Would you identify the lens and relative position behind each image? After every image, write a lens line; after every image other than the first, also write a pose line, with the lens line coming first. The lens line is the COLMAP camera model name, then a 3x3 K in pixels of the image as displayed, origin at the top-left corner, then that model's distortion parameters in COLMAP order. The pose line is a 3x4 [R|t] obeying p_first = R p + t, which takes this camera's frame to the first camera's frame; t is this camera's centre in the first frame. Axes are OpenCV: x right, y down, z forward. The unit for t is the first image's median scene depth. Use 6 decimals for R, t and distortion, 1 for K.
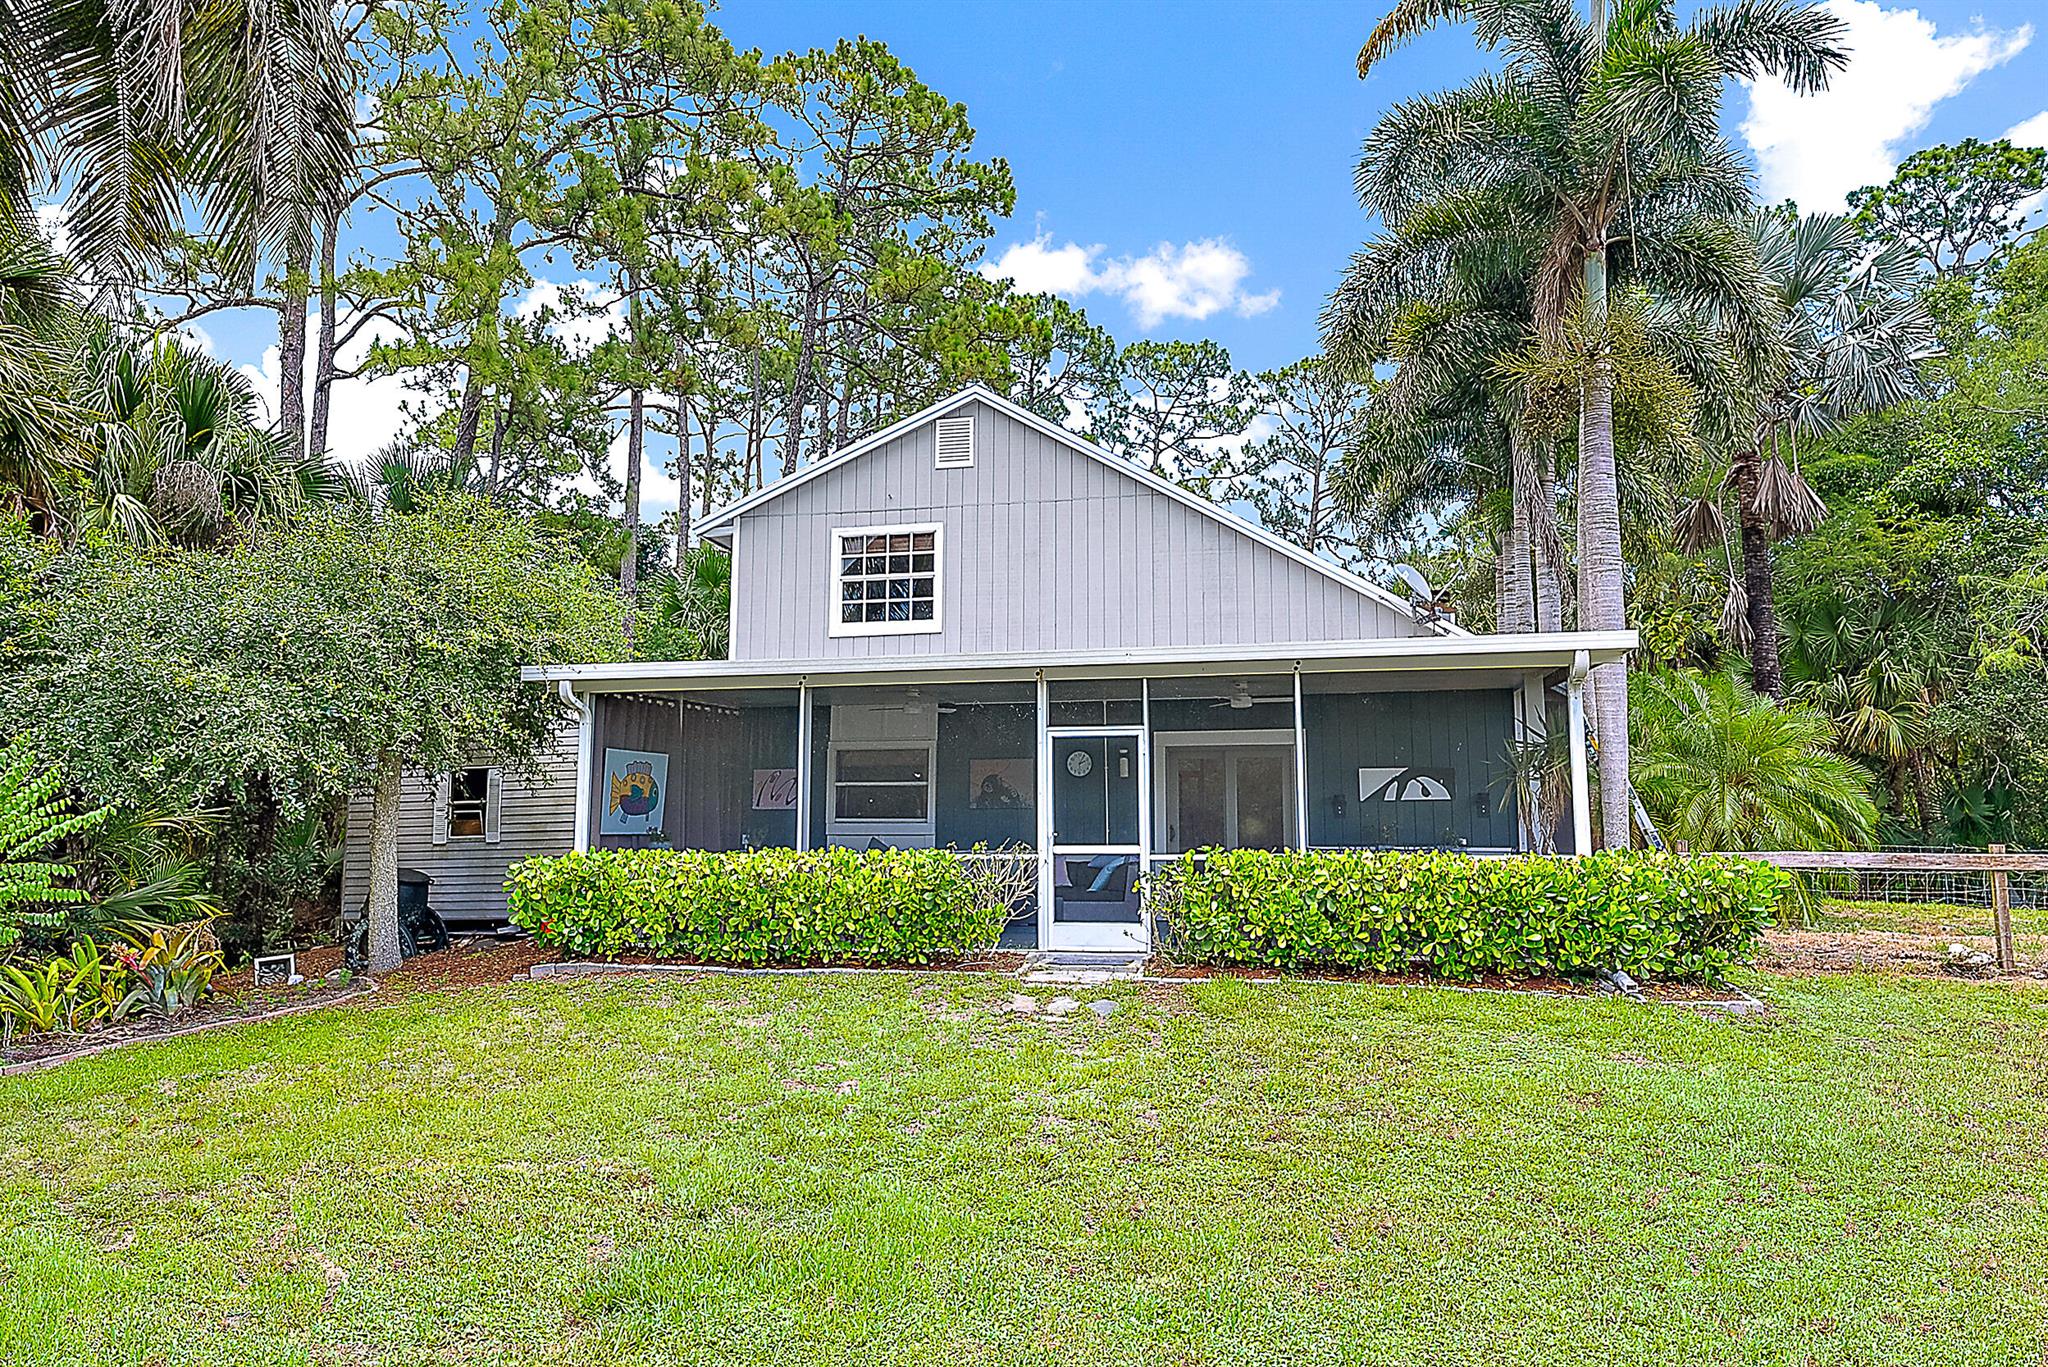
lens RADIAL K [[1276.7, 0, 1025.5], [0, 1276.7, 680.3], [0, 0, 1]] dist [0.001885, -0.001295]
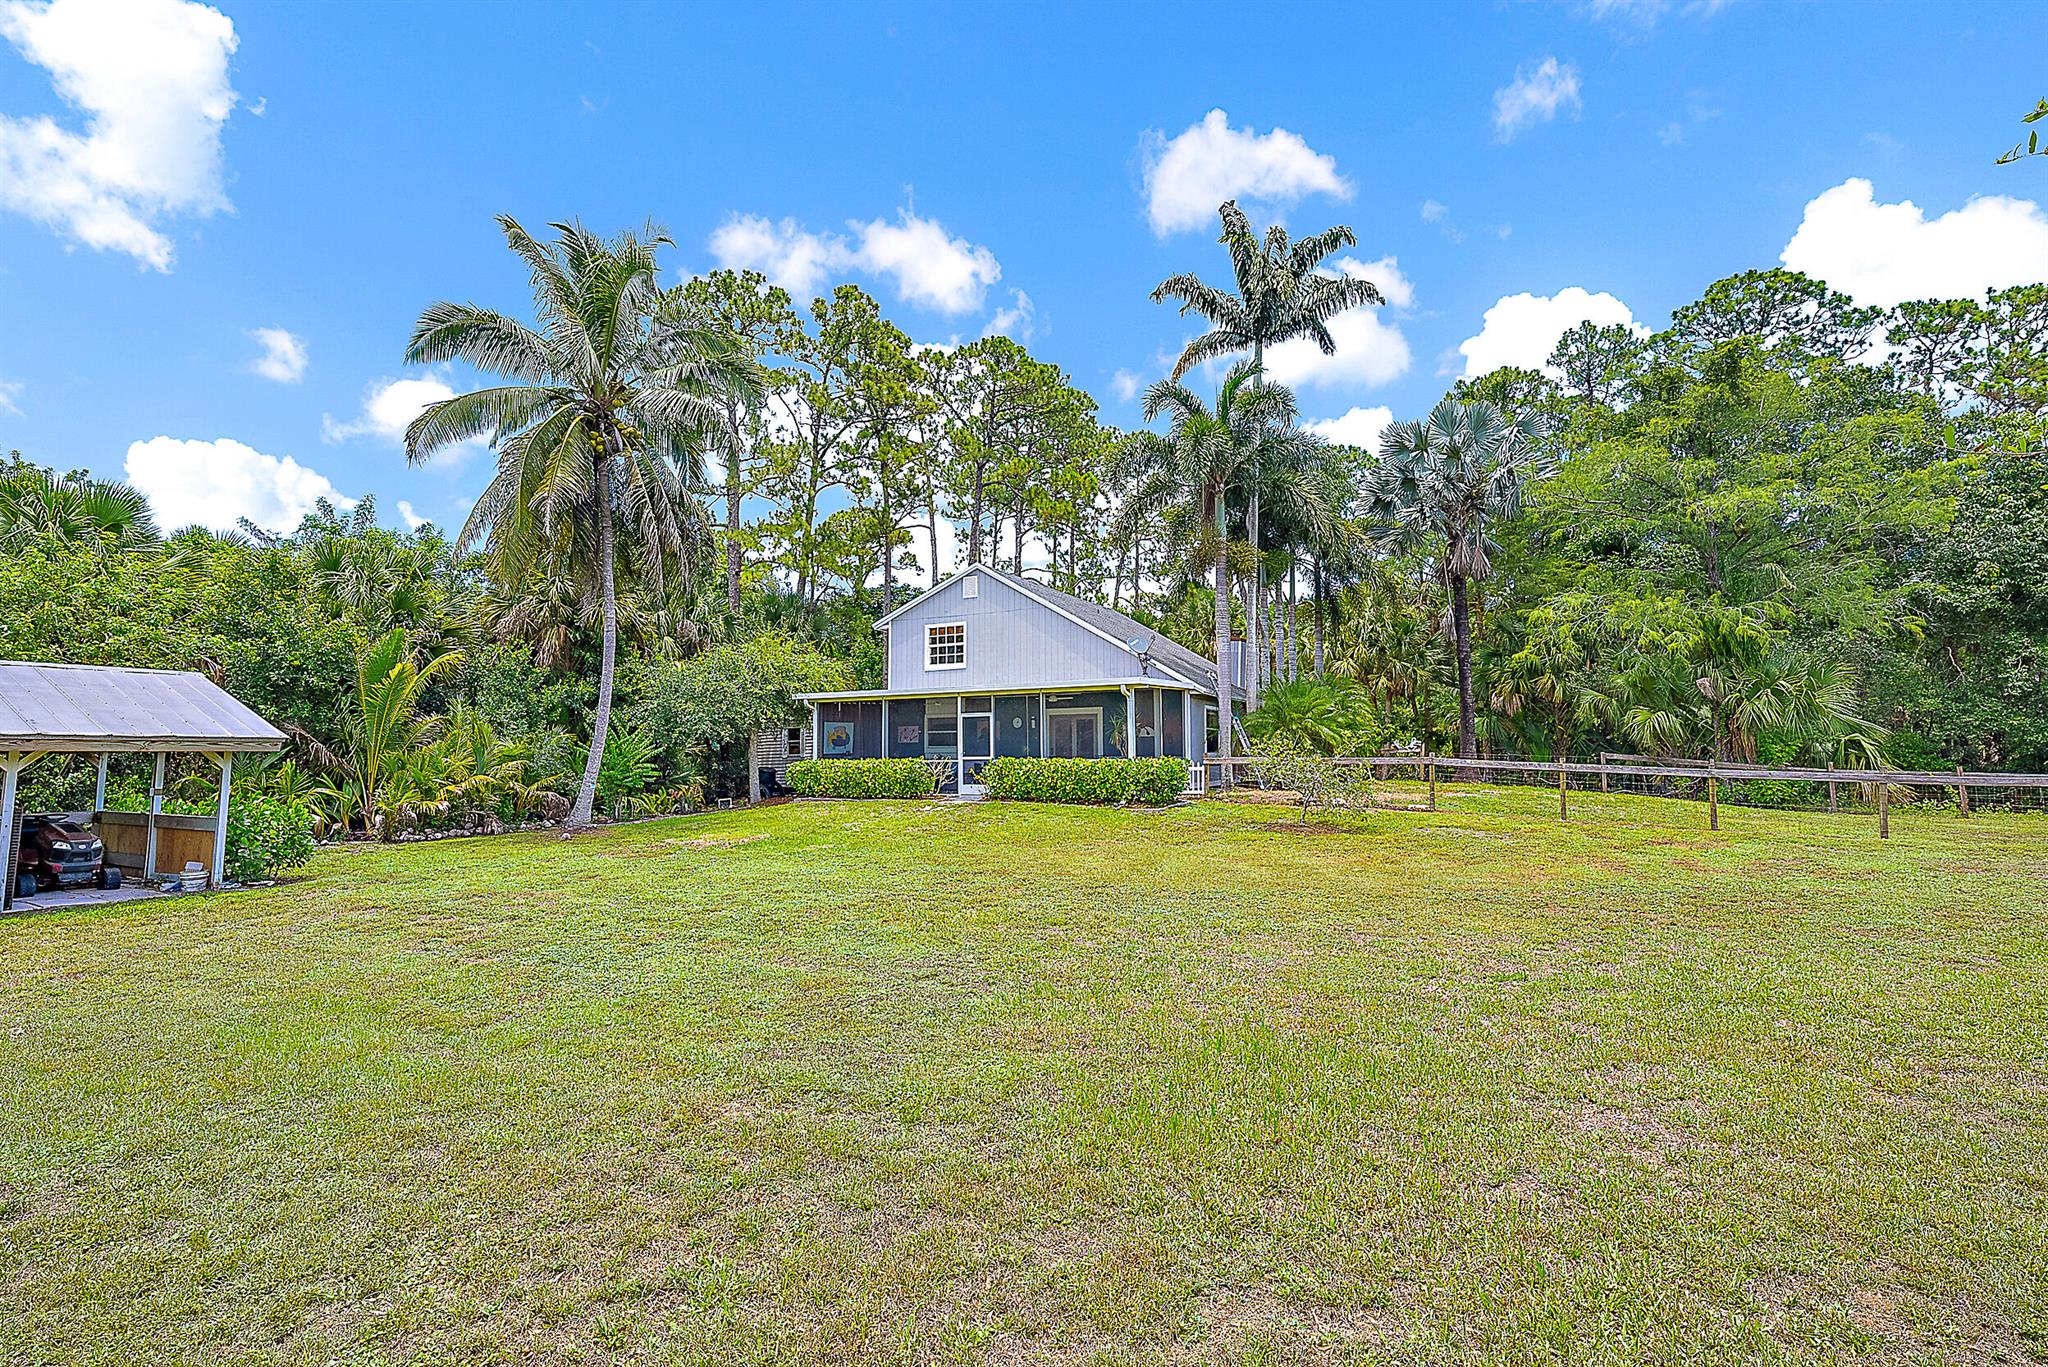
lens RADIAL K [[918.5, 0, 1022.5], [0, 918.5, 683.0], [0, 0, 1]] dist [0.001909, 0.000284]
pose [[0.961194, -0.030139, -0.274220, 0.598556], [0.043299, 0.998176, 0.042062, -0.091683], [0.272453, -0.052304, 0.960747, -0.738797]]
